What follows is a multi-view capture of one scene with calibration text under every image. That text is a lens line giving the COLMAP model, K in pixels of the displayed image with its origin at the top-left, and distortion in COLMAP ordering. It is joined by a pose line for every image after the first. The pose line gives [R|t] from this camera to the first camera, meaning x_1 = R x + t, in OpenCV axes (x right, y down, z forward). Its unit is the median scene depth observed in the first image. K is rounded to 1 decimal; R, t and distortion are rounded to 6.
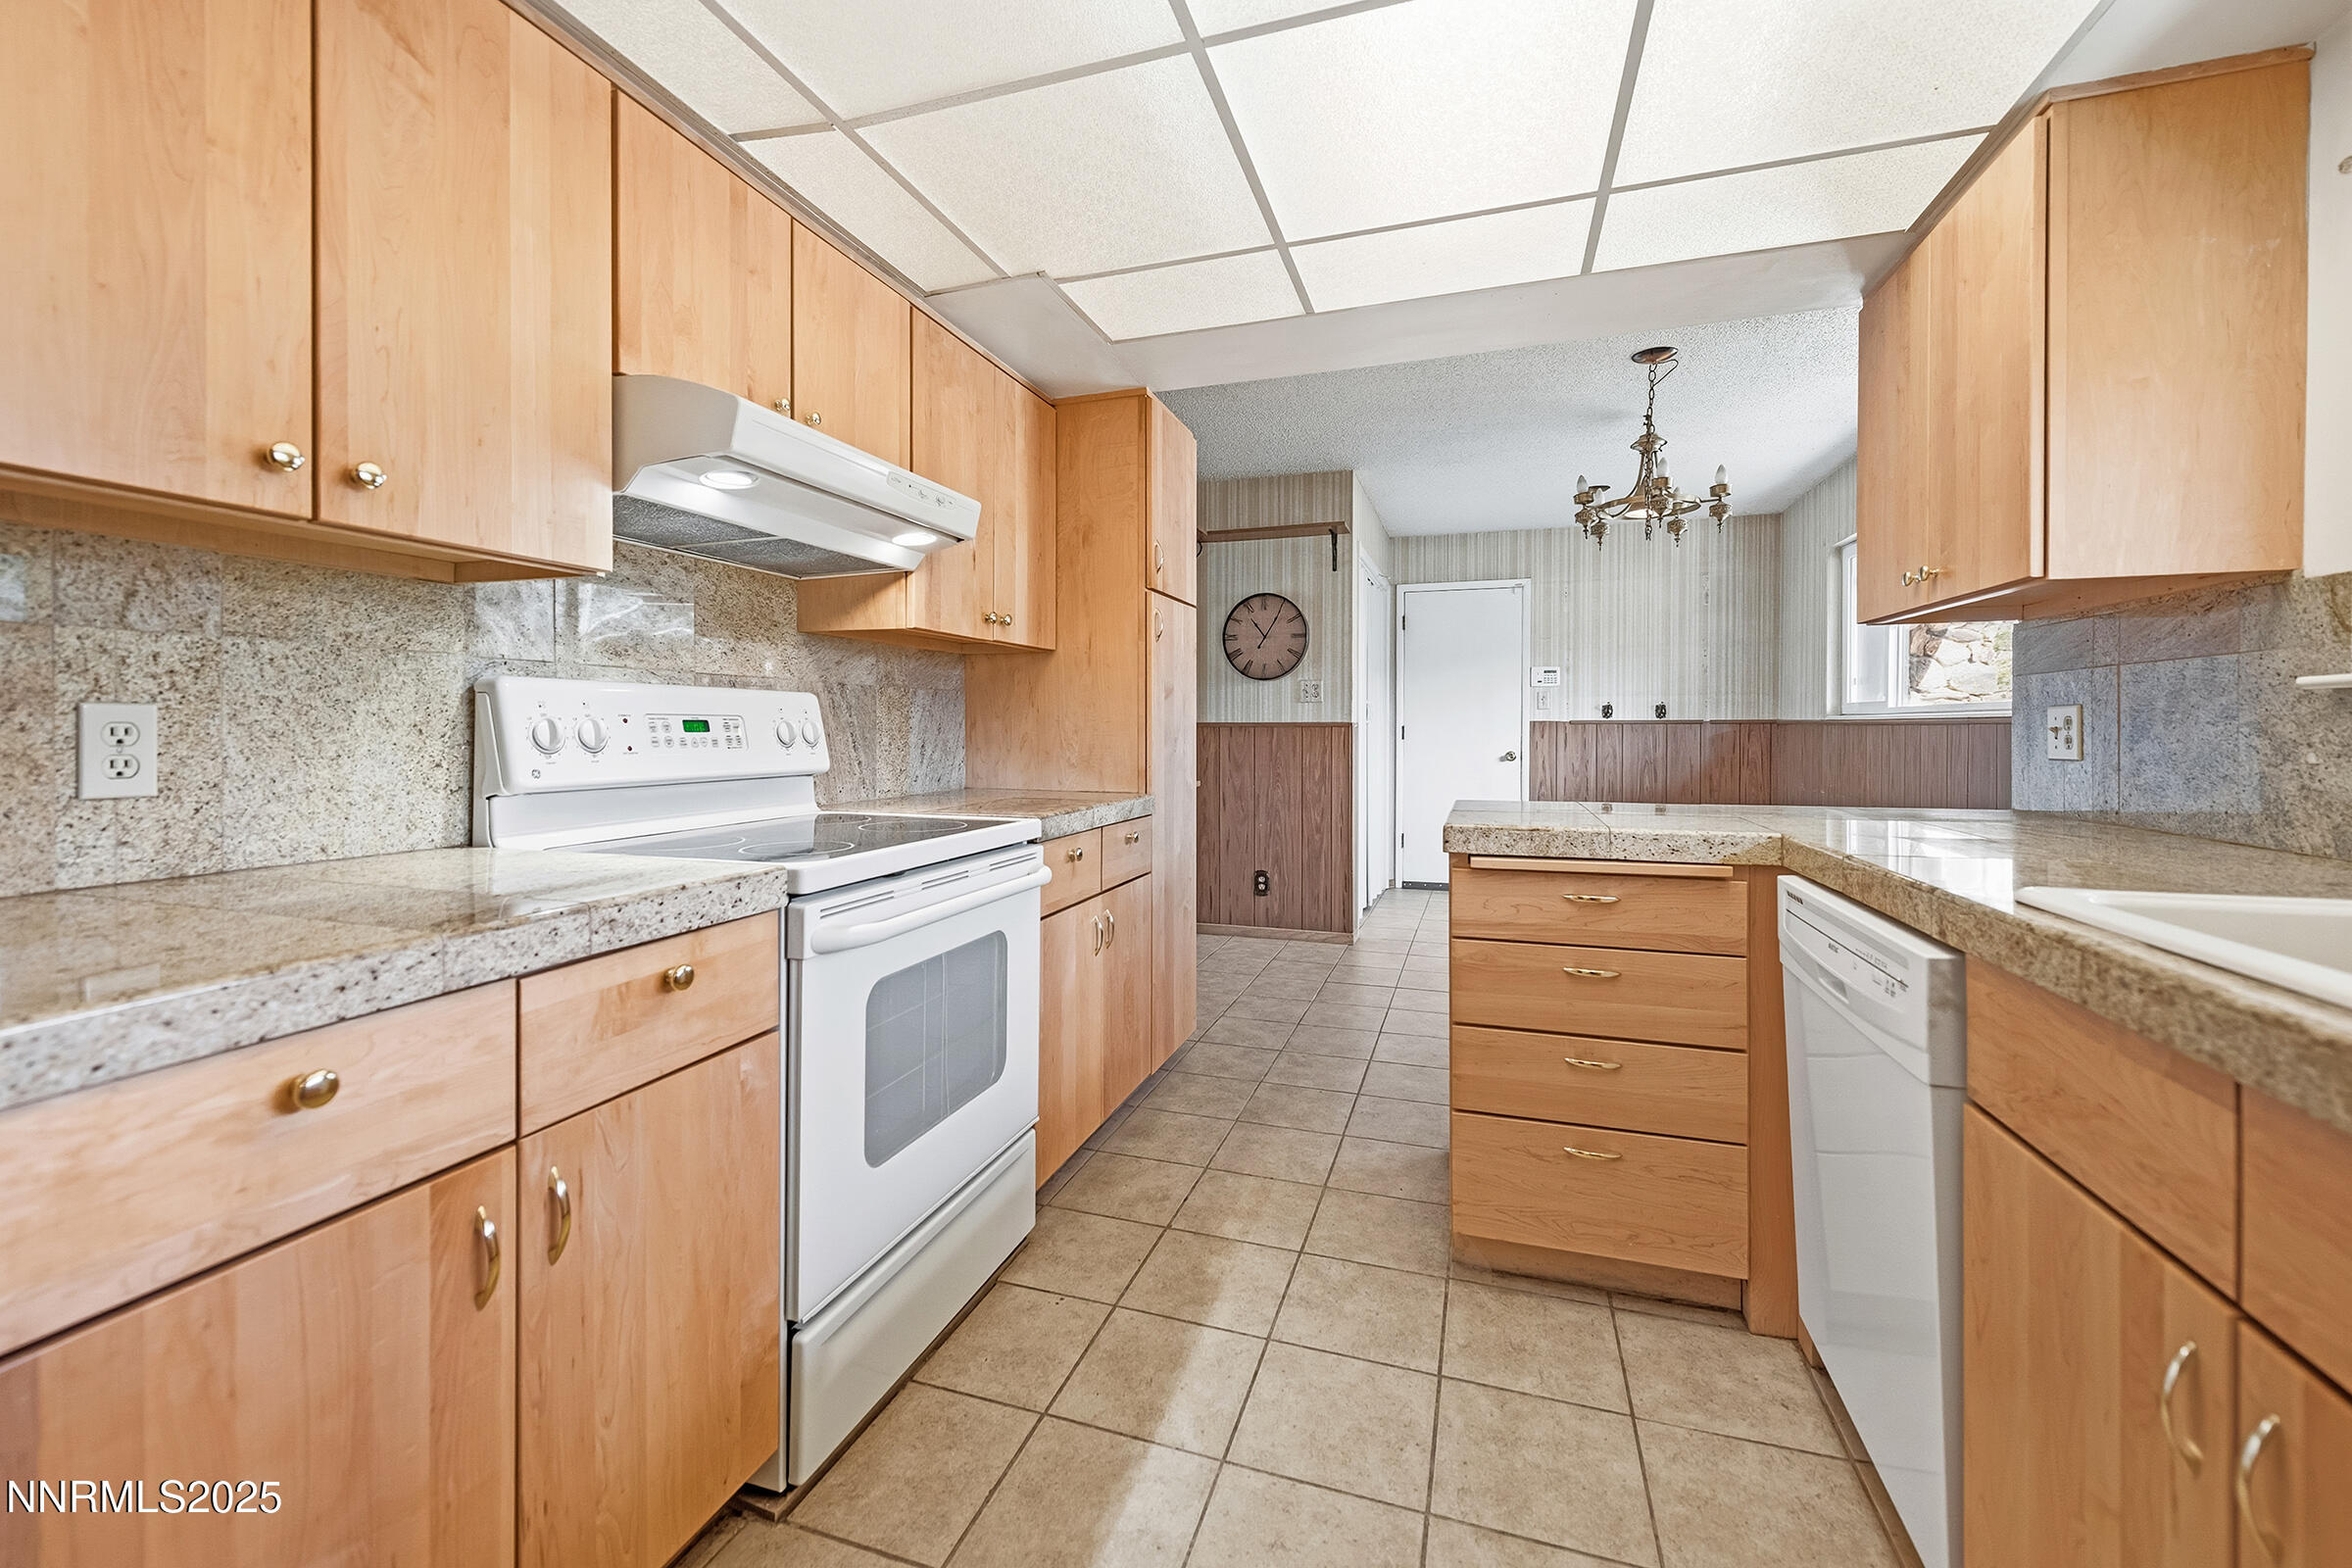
lens RADIAL K [[956.6, 0, 1163.8], [0, 956.6, 733.4], [0, 0, 1]] dist [-0.000145, 0.000003]
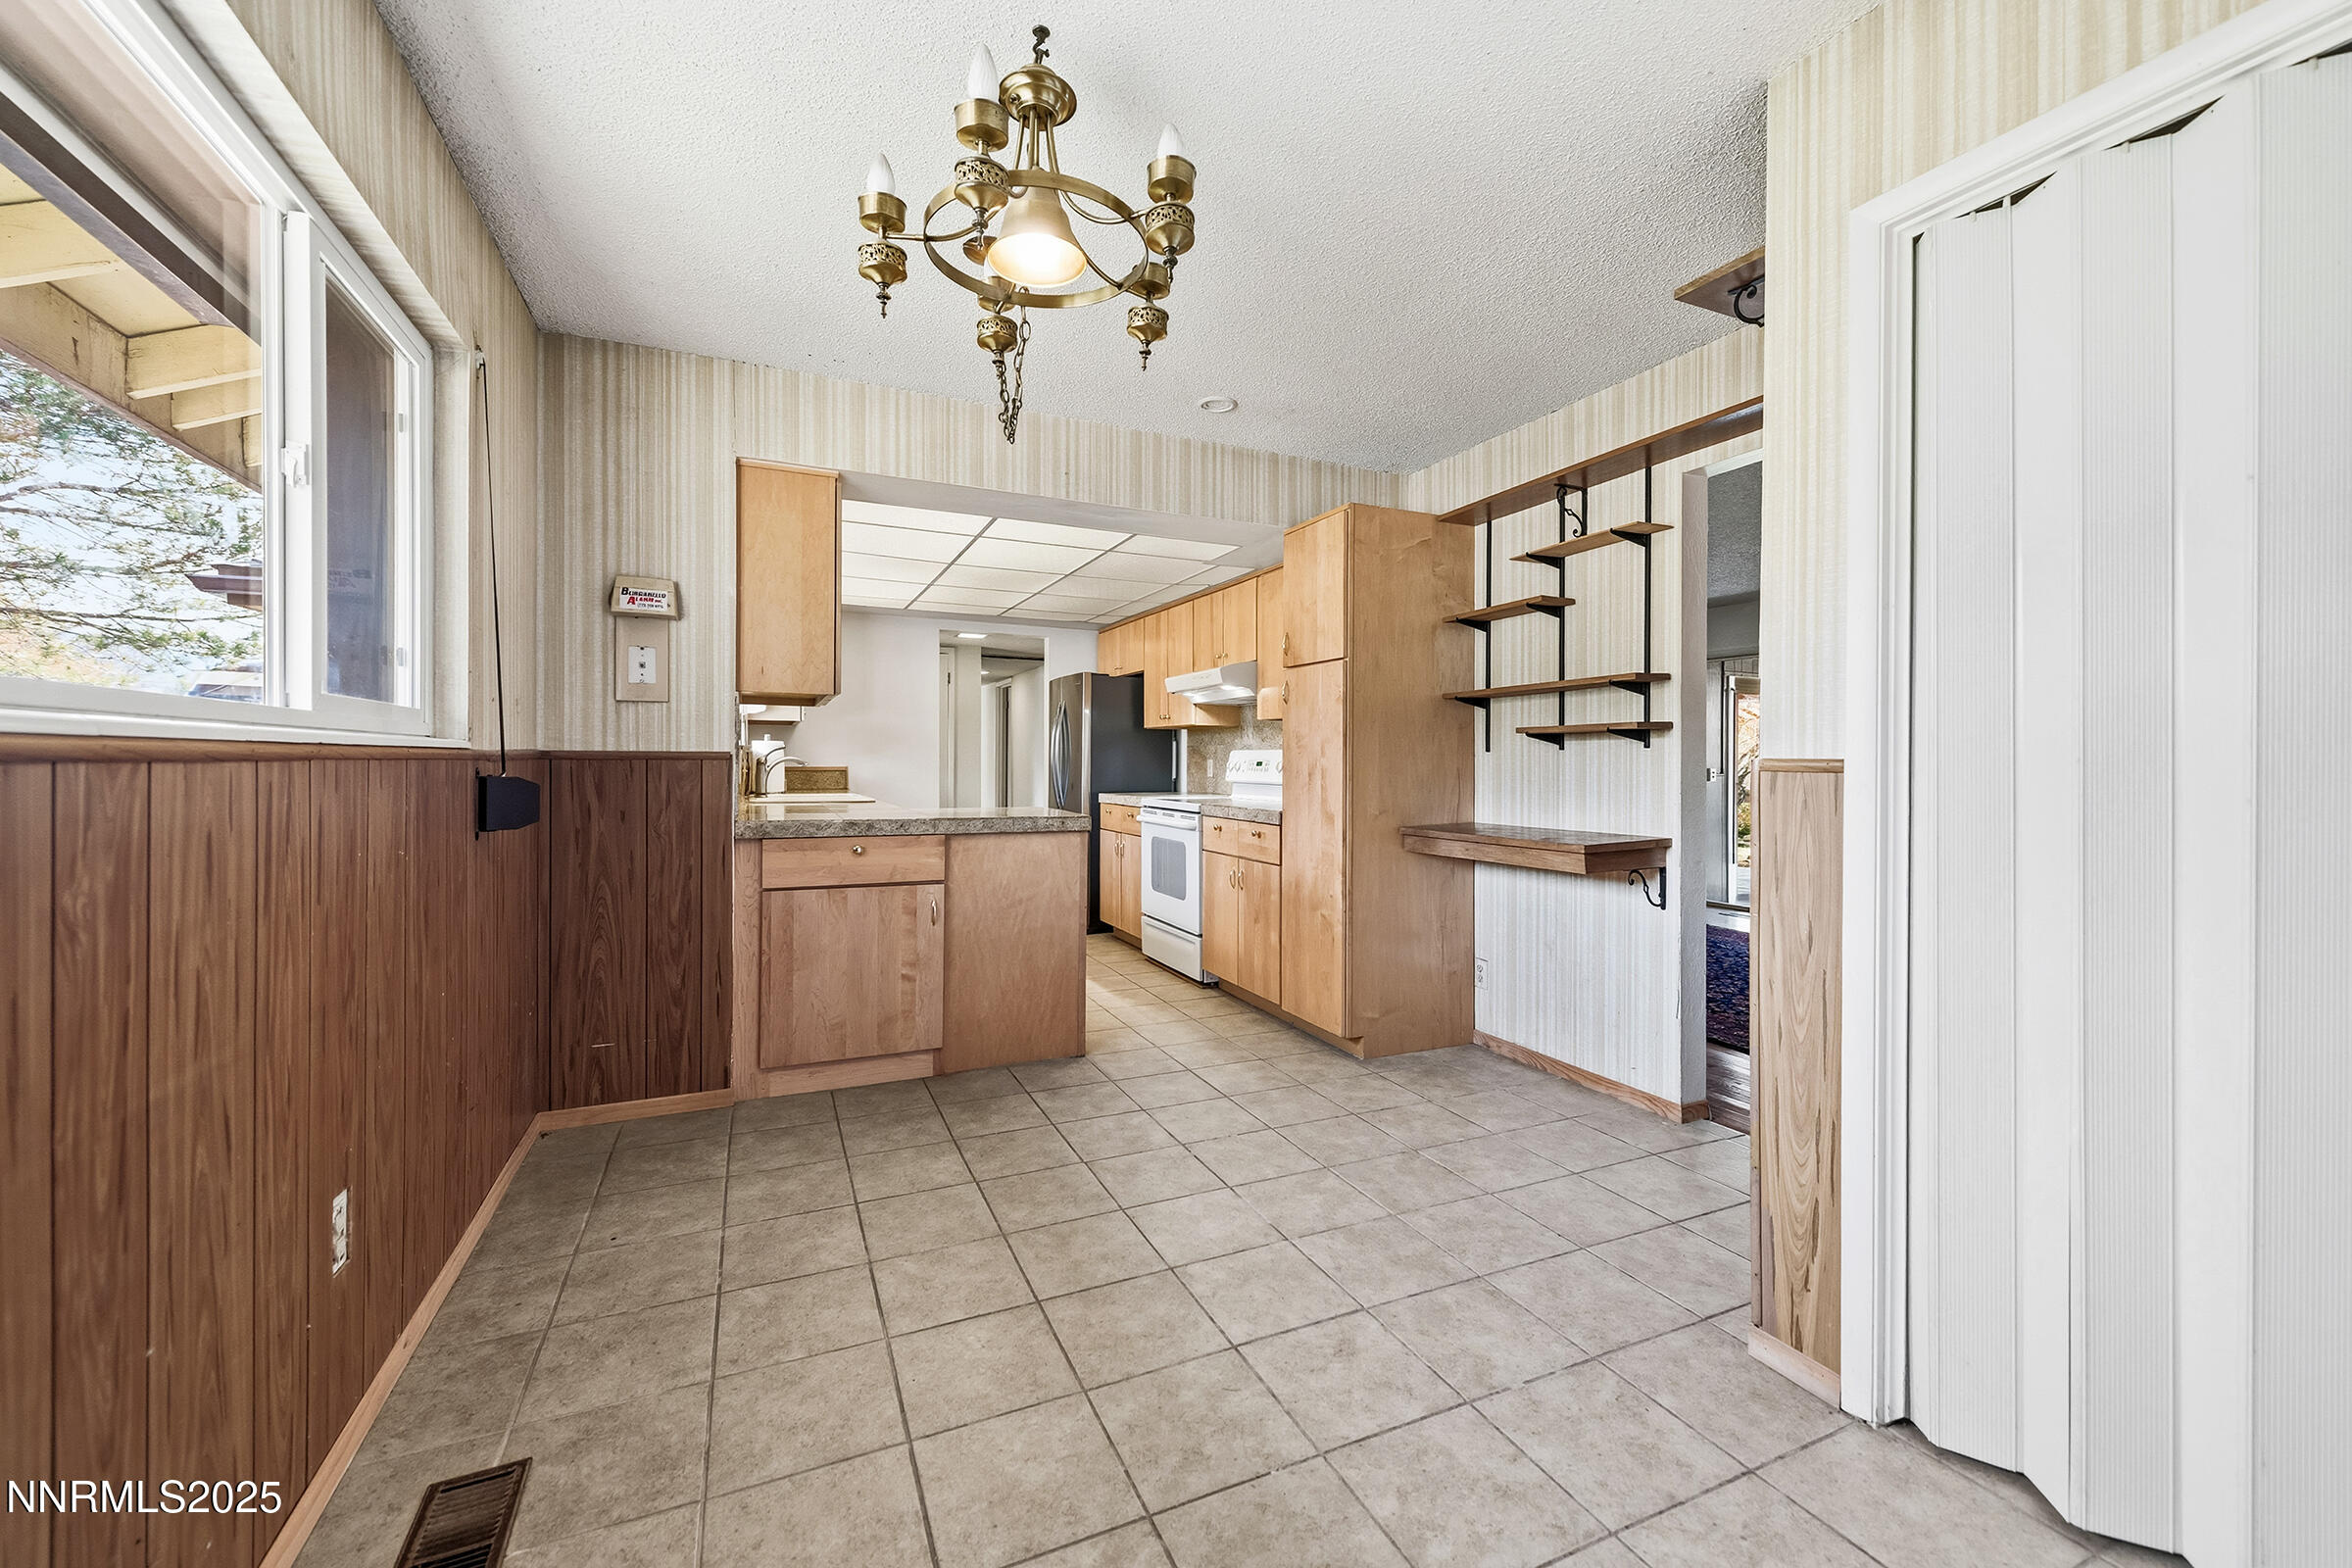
lens RADIAL K [[956.6, 0, 1184.8], [0, 956.6, 769.1], [0, 0, 1]] dist [-0.000145, 0.000003]
pose [[-0.737793, -0.004628, -0.675012, 1.016220], [-0.011518, 0.999917, 0.005733, -0.004892], [0.674929, 0.012004, -0.737785, 1.876975]]
